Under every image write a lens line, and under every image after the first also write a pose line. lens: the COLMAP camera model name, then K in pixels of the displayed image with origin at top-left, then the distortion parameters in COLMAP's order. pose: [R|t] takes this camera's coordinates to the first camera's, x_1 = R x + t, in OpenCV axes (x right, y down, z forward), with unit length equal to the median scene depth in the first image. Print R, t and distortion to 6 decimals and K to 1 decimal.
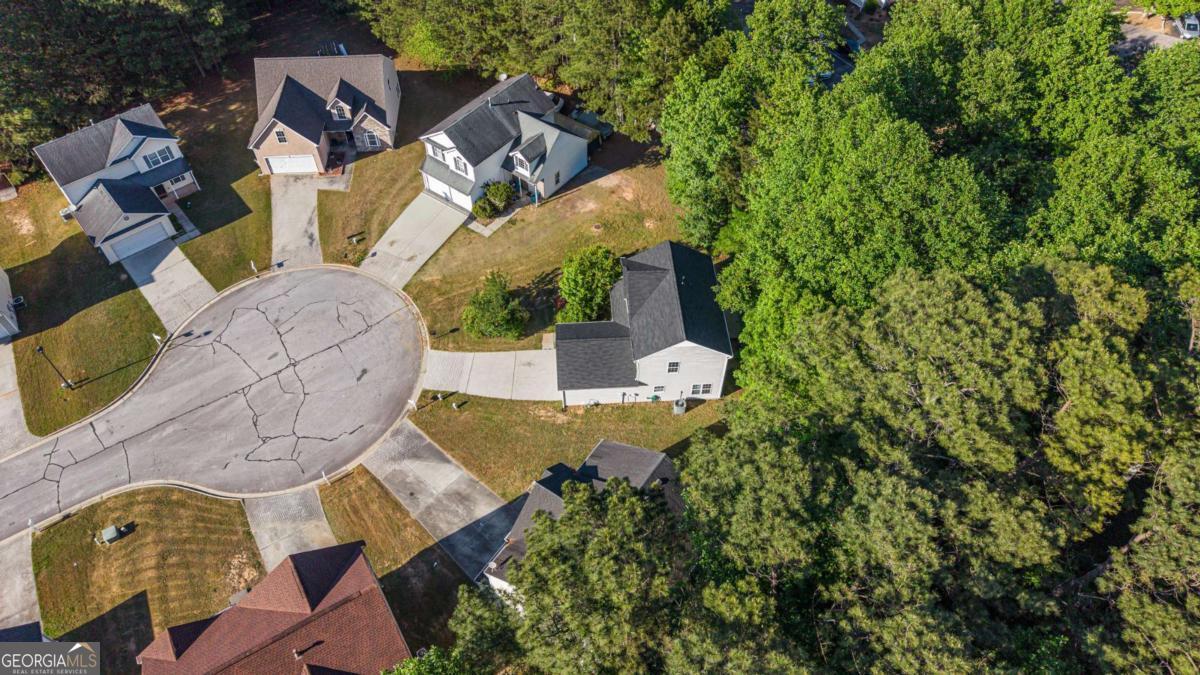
lens RADIAL K [[805.5, 0, 600.0], [0, 805.5, 337.5], [0, 0, 1]] dist [-0.001036, -0.004488]
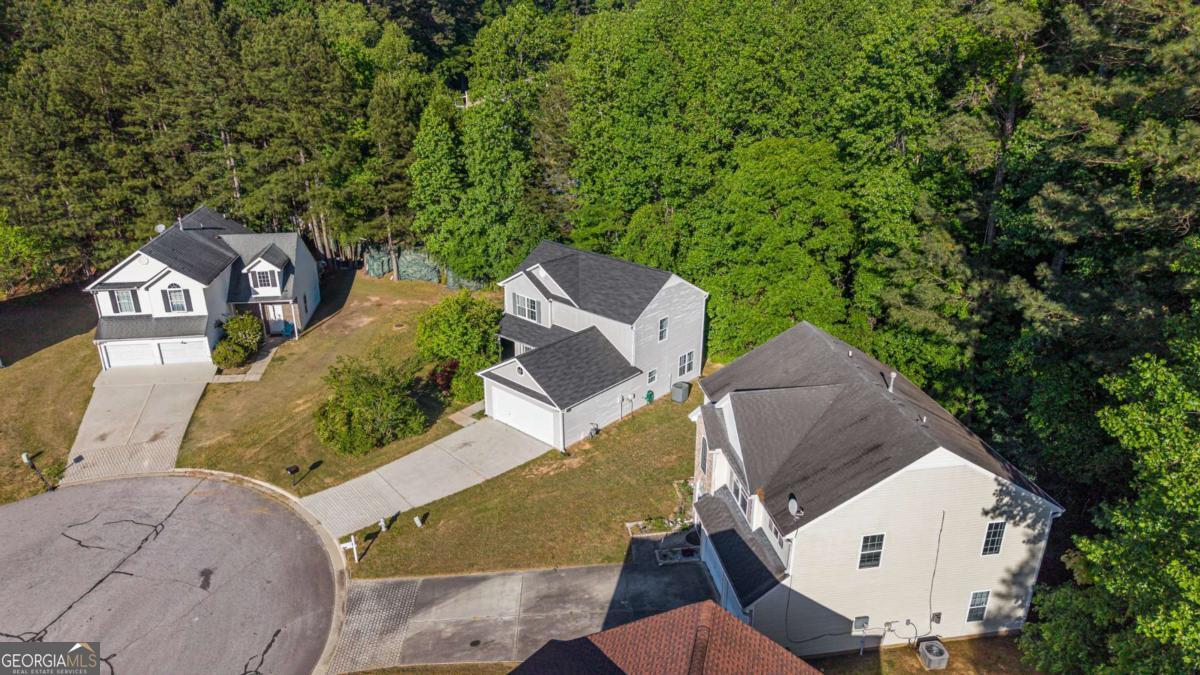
lens RADIAL K [[817.3, 0, 600.0], [0, 817.3, 337.5], [0, 0, 1]] dist [-0.005275, 0.006289]
pose [[0.715902, -0.270751, 0.643566, -0.419537], [0.540218, 0.798743, -0.264903, 0.201342], [-0.442321, 0.537311, 0.718087, 0.449909]]
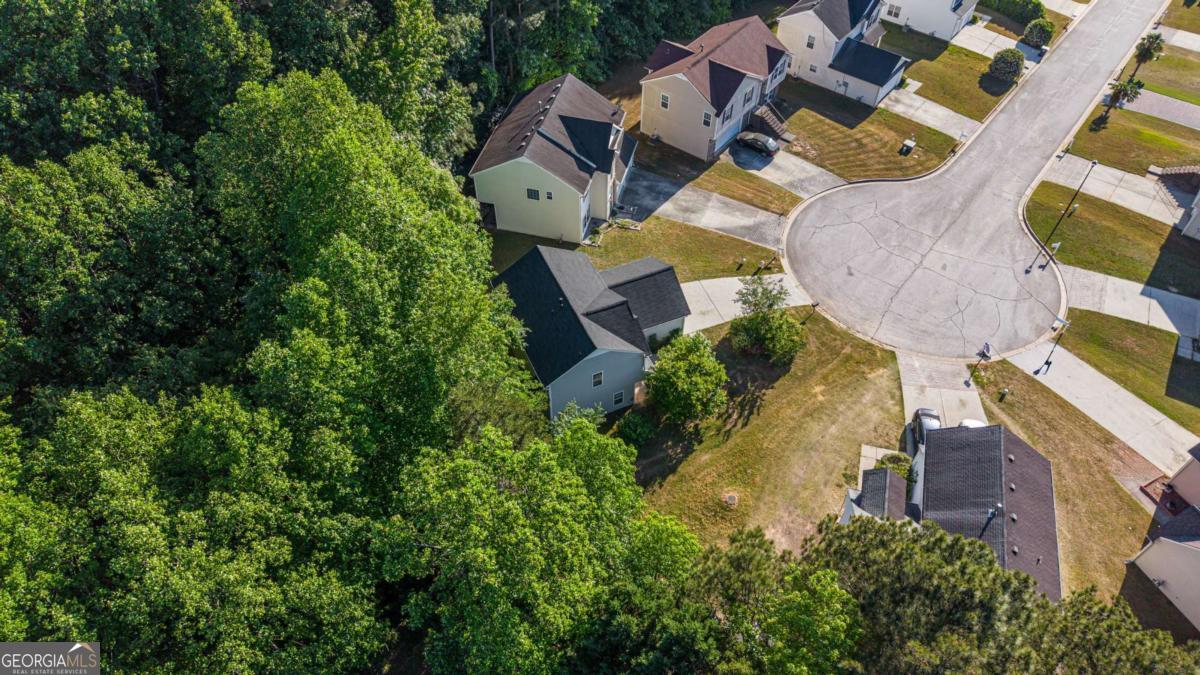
lens RADIAL K [[805.5, 0, 600.0], [0, 805.5, 337.5], [0, 0, 1]] dist [-0.001036, -0.004488]
pose [[-0.936652, 0.259396, -0.235367, 0.264642], [-0.275343, -0.129952, 0.952522, -0.864113], [0.216494, 0.956988, 0.193142, 0.839607]]
